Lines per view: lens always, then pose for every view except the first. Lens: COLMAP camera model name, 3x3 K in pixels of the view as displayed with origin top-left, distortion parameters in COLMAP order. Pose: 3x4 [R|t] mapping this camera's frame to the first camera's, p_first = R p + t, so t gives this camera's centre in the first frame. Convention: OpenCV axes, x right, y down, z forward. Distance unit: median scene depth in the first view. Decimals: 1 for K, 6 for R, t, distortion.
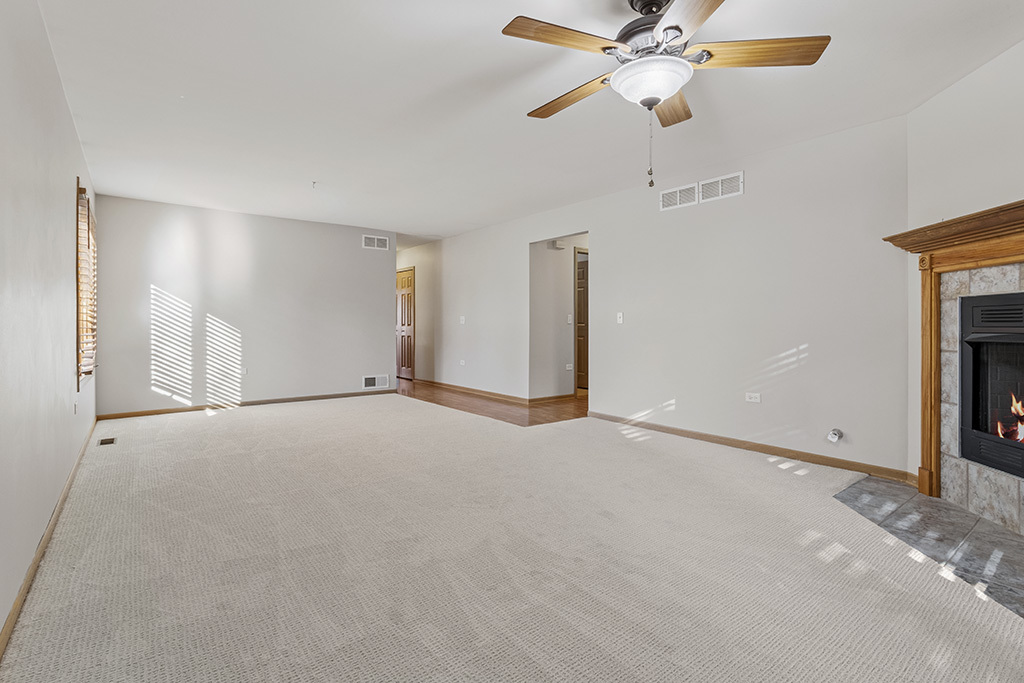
lens RADIAL K [[487.5, 0, 510.5], [0, 487.5, 324.6], [0, 0, 1]] dist [-0.001815, -0.000063]
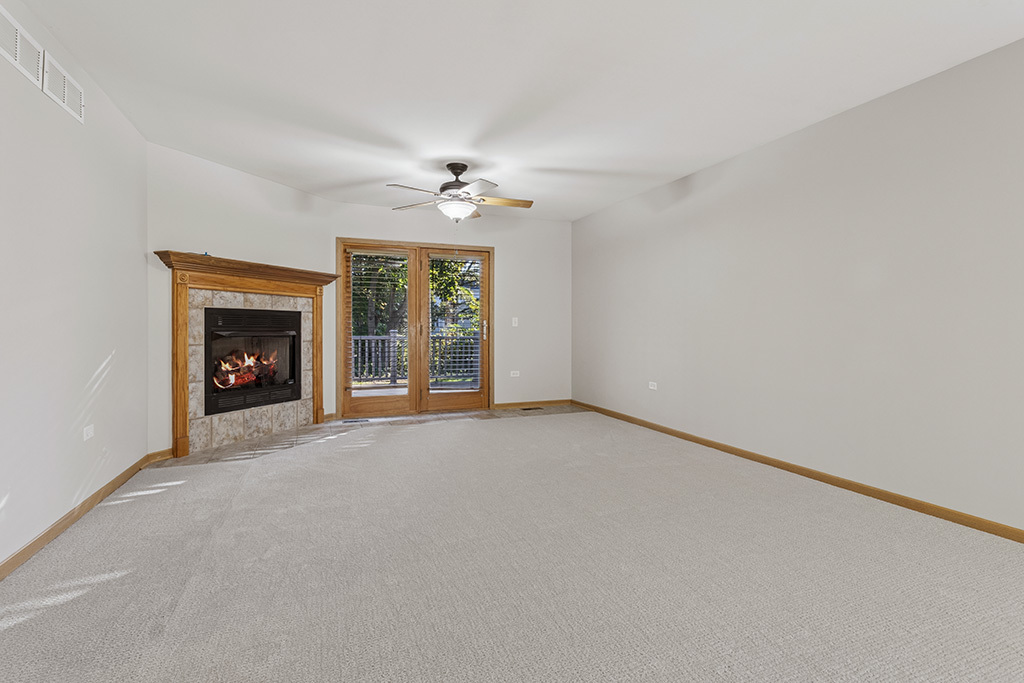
lens RADIAL K [[487.5, 0, 510.5], [0, 487.5, 324.6], [0, 0, 1]] dist [-0.001815, -0.000063]
pose [[-0.954514, -0.000521, 0.298164, -0.417371], [-0.000180, 0.999999, 0.001169, -0.006768], [-0.298165, 0.001062, -0.954514, 2.218475]]
